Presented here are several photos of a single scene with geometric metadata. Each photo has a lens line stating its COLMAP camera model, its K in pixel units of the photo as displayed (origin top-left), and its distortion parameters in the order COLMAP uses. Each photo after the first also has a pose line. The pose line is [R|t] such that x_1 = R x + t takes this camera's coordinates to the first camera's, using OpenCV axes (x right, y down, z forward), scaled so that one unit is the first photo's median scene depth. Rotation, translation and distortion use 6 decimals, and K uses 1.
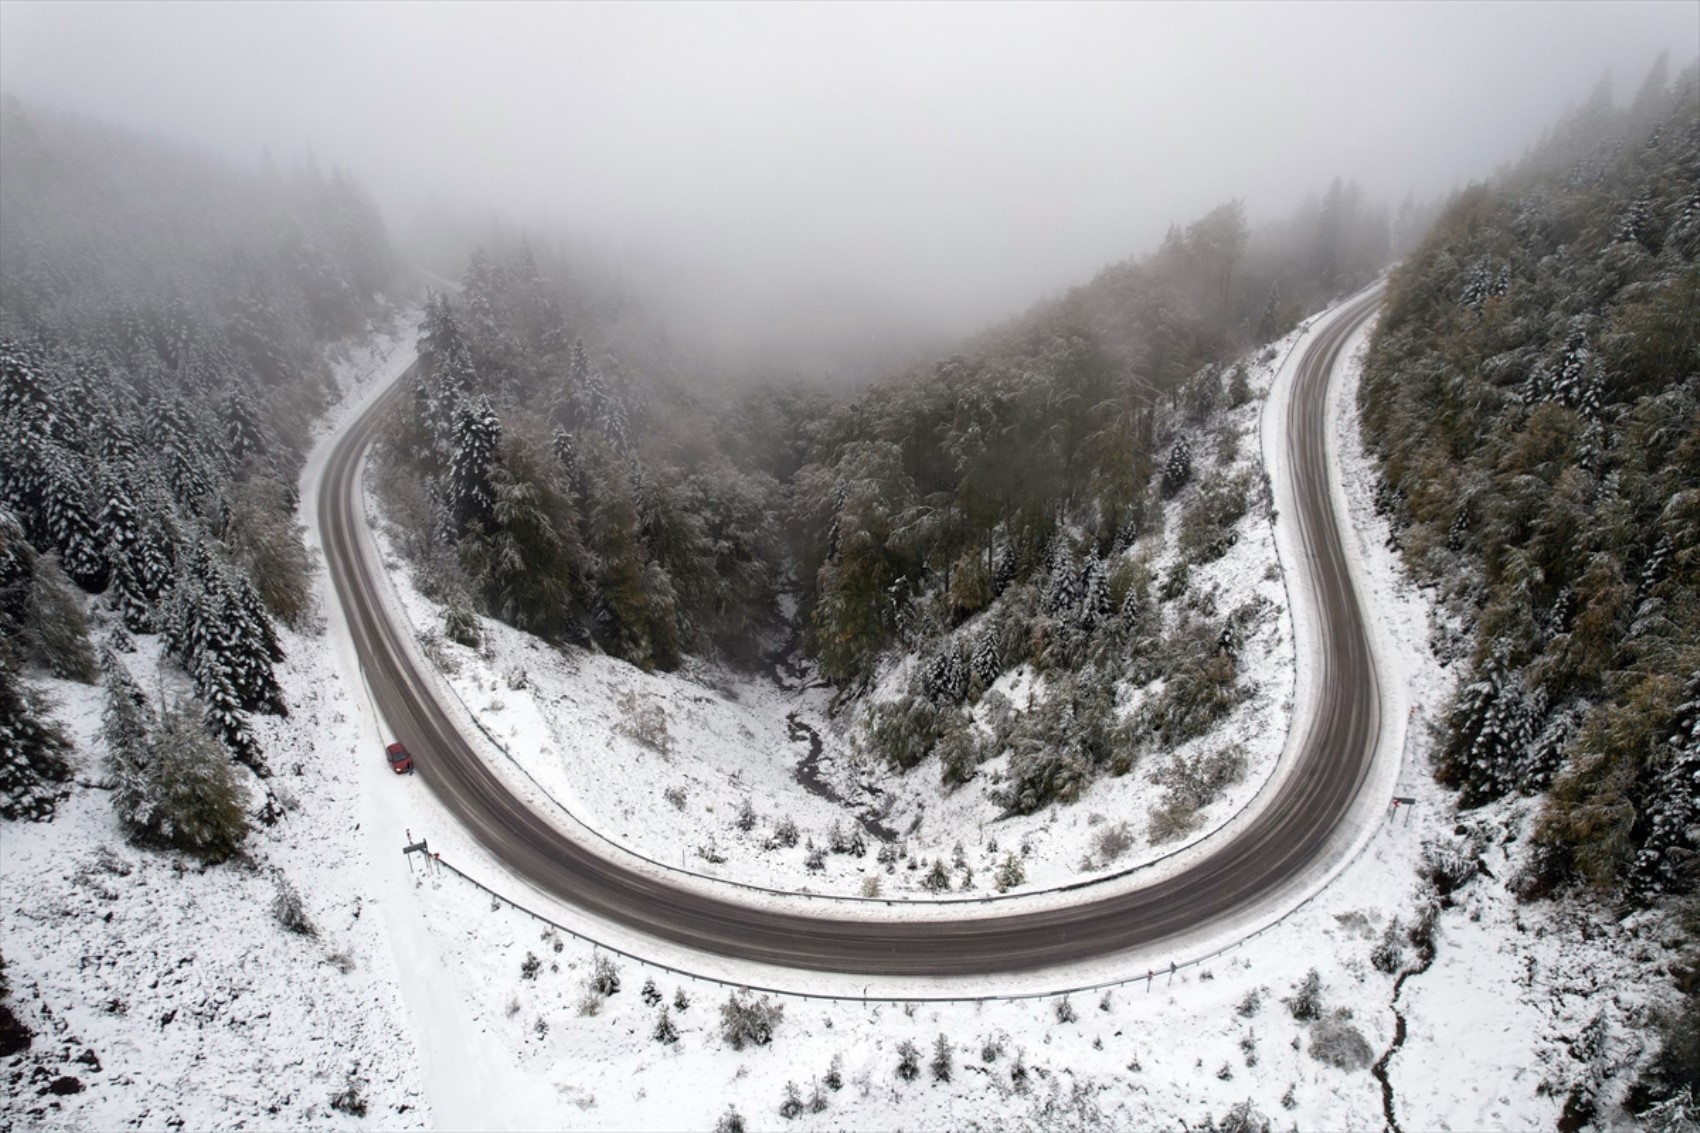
lens RADIAL K [[1097.3, 0, 852.7], [0, 1097.3, 583.5], [0, 0, 1]] dist [-0.086309, 0.078810]
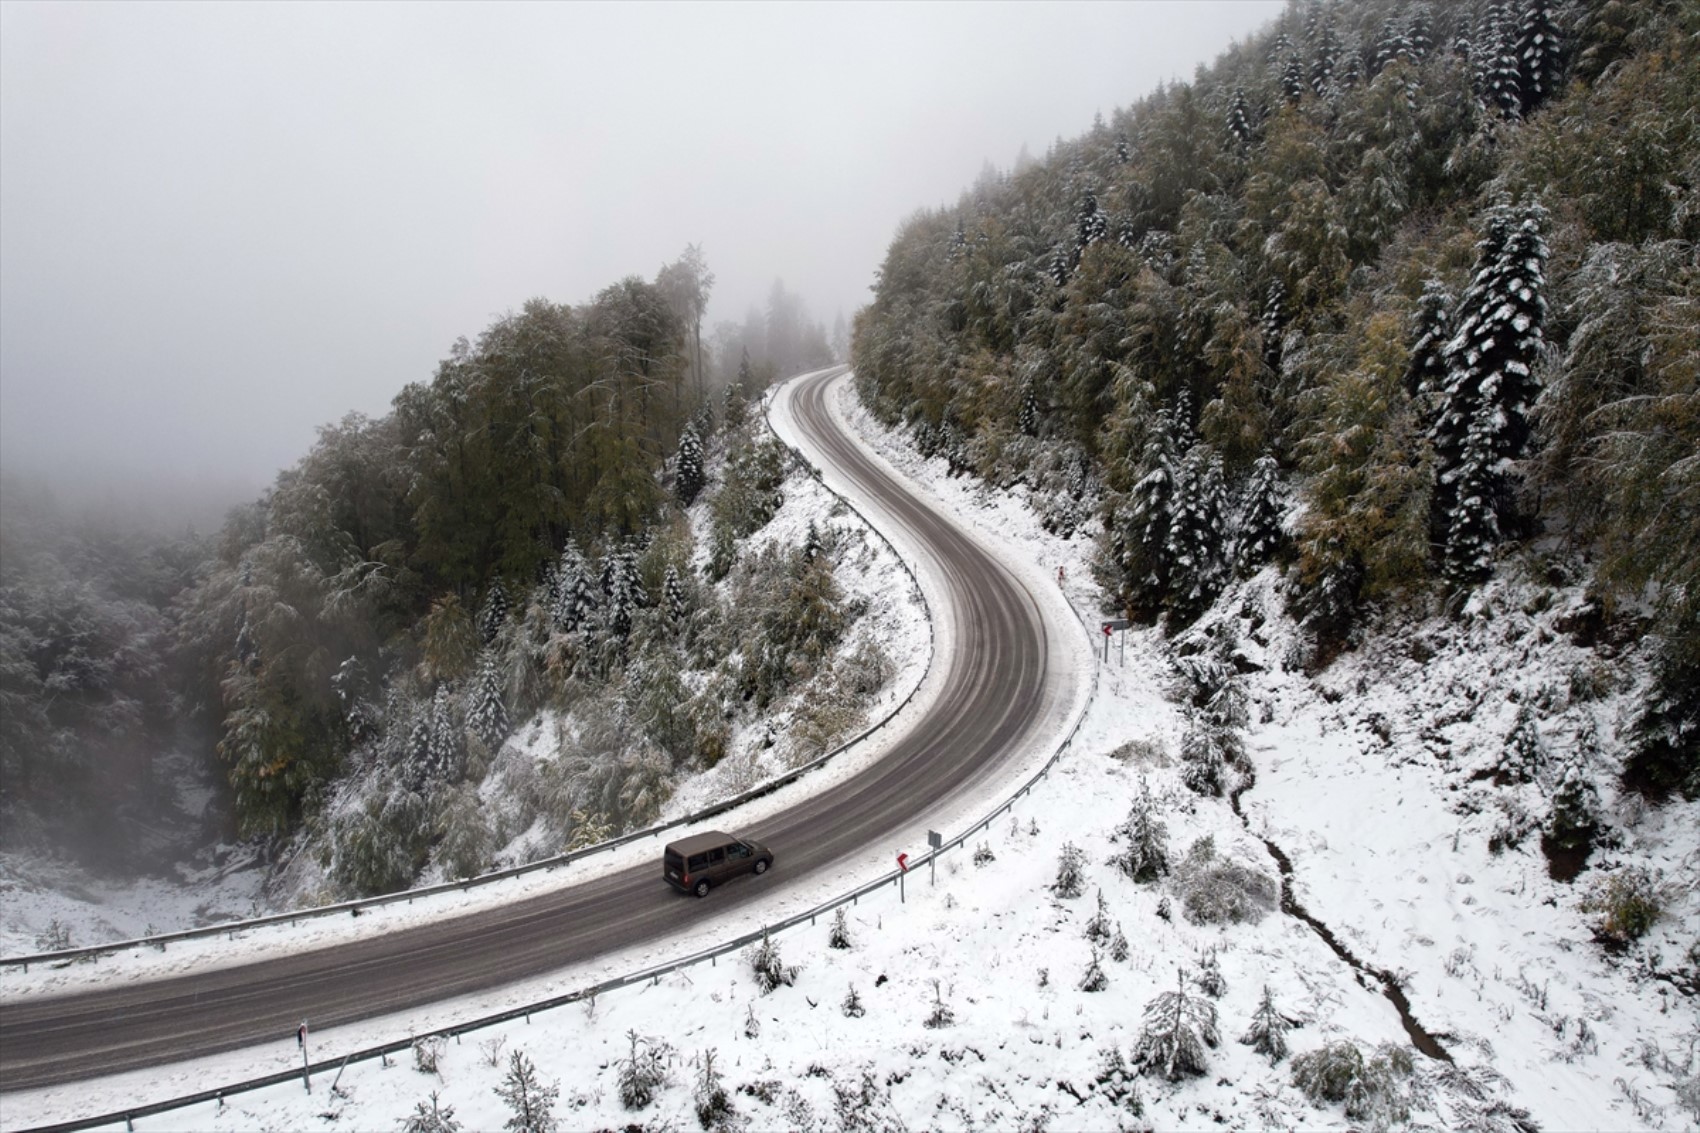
lens RADIAL K [[1097.3, 0, 860.1], [0, 1097.3, 570.0], [0, 0, 1]] dist [-0.086309, 0.078810]
pose [[0.876158, -0.101886, 0.471134, 0.019793], [0.213031, 0.958619, -0.188860, 0.275770], [-0.432395, 0.265837, 0.861606, 0.443399]]
